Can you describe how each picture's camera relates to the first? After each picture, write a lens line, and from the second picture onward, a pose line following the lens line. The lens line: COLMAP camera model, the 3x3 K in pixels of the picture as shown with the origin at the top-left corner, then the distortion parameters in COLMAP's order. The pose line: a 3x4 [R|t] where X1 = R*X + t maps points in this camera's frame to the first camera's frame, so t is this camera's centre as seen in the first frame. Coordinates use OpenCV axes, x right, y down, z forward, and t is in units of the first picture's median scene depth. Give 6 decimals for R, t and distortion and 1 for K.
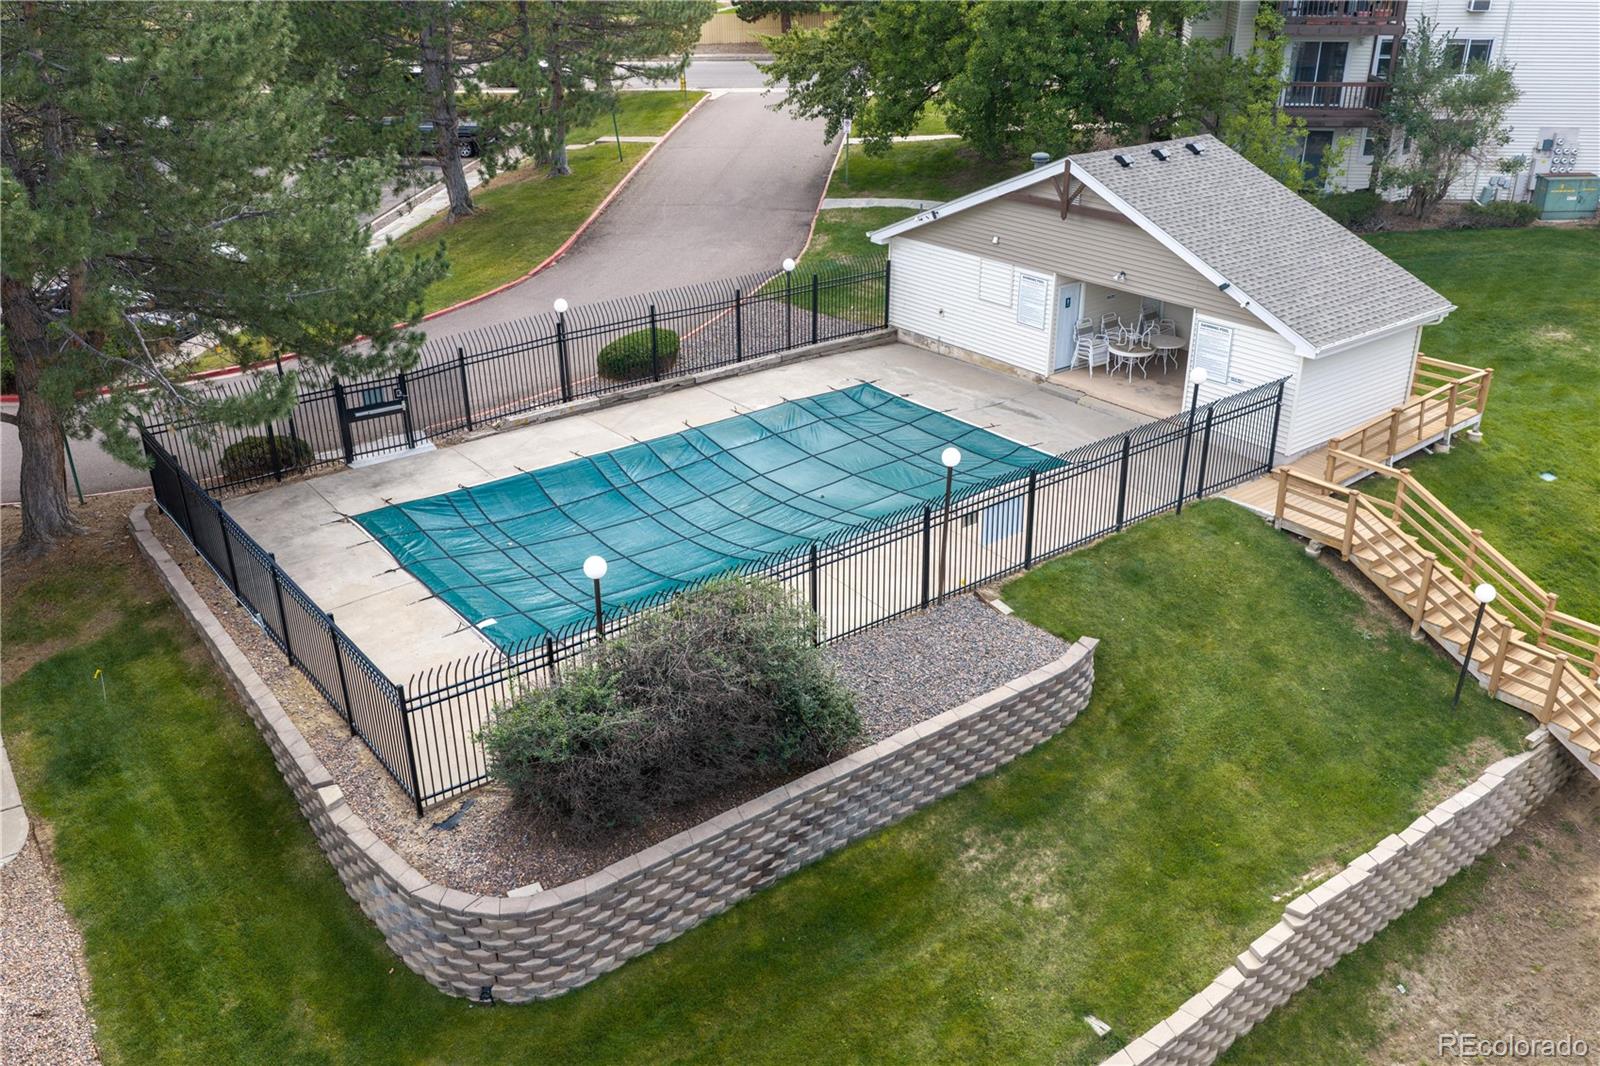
lens RADIAL K [[1319.2, 0, 801.3], [0, 1319.2, 532.3], [0, 0, 1]] dist [-0.000316, -0.000825]
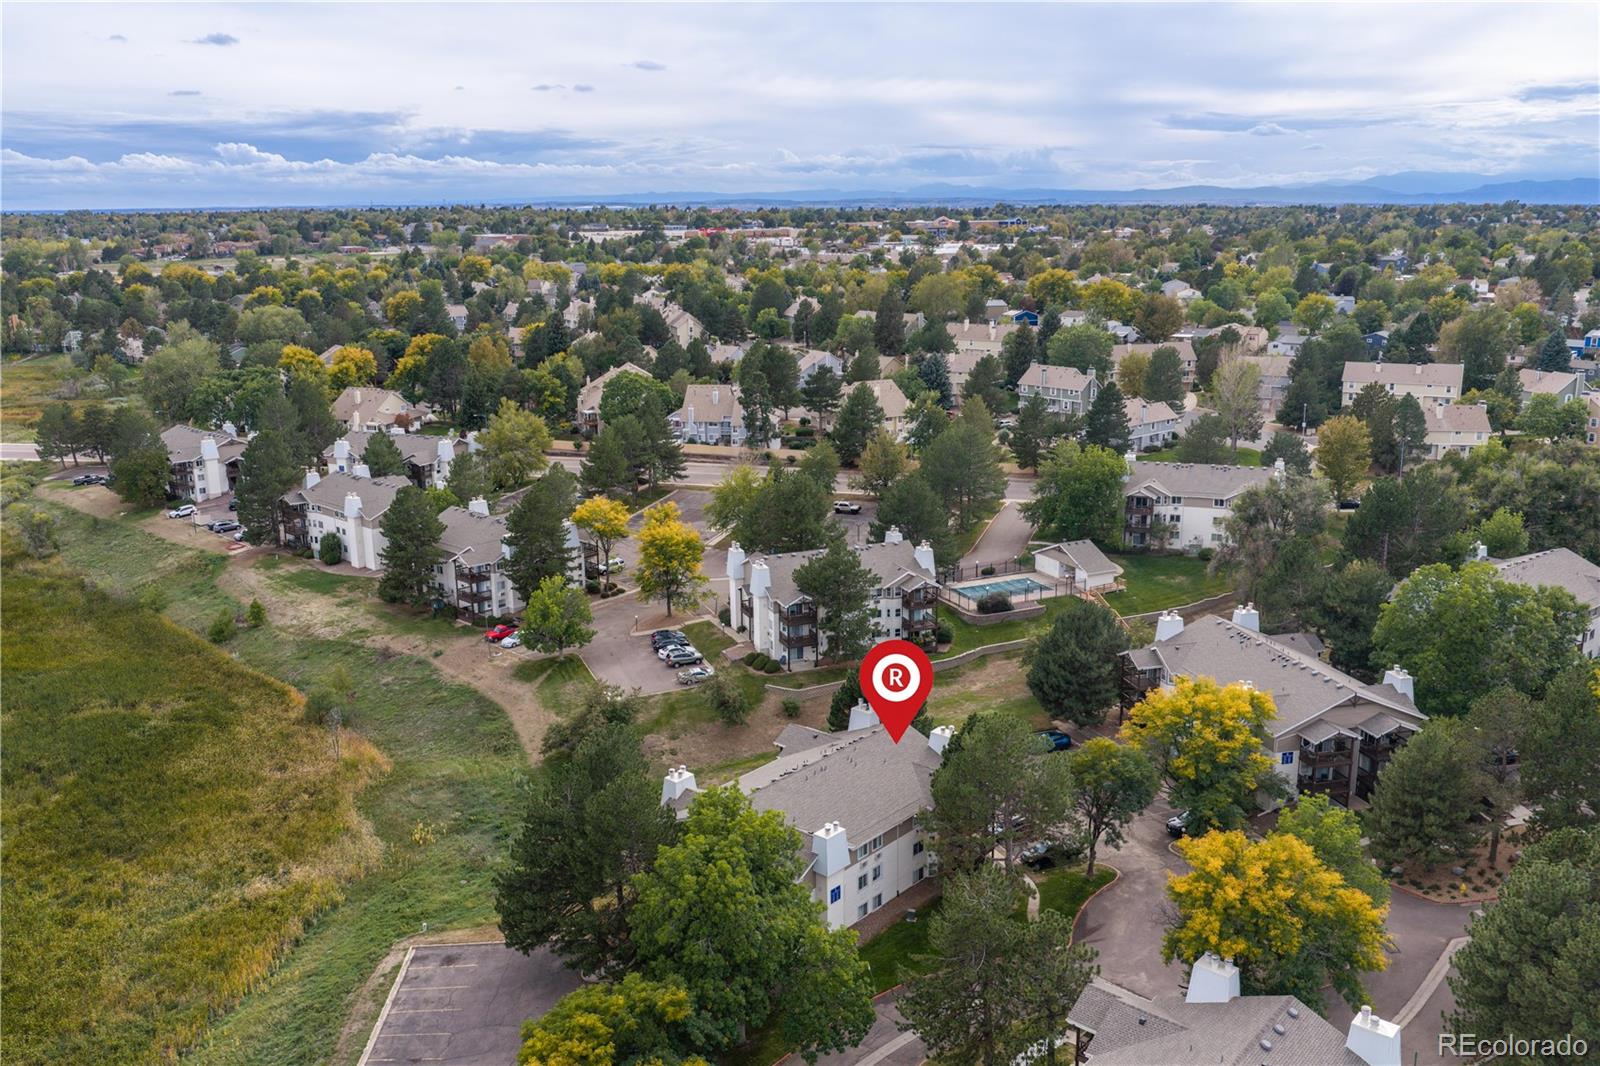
lens RADIAL K [[1319.2, 0, 798.7], [0, 1319.2, 533.3], [0, 0, 1]] dist [-0.000316, -0.000825]
pose [[0.973086, 0.043410, -0.226316, 0.349879], [-0.086199, 0.979369, -0.182775, 0.784503], [0.213713, 0.197364, 0.956752, -4.479582]]
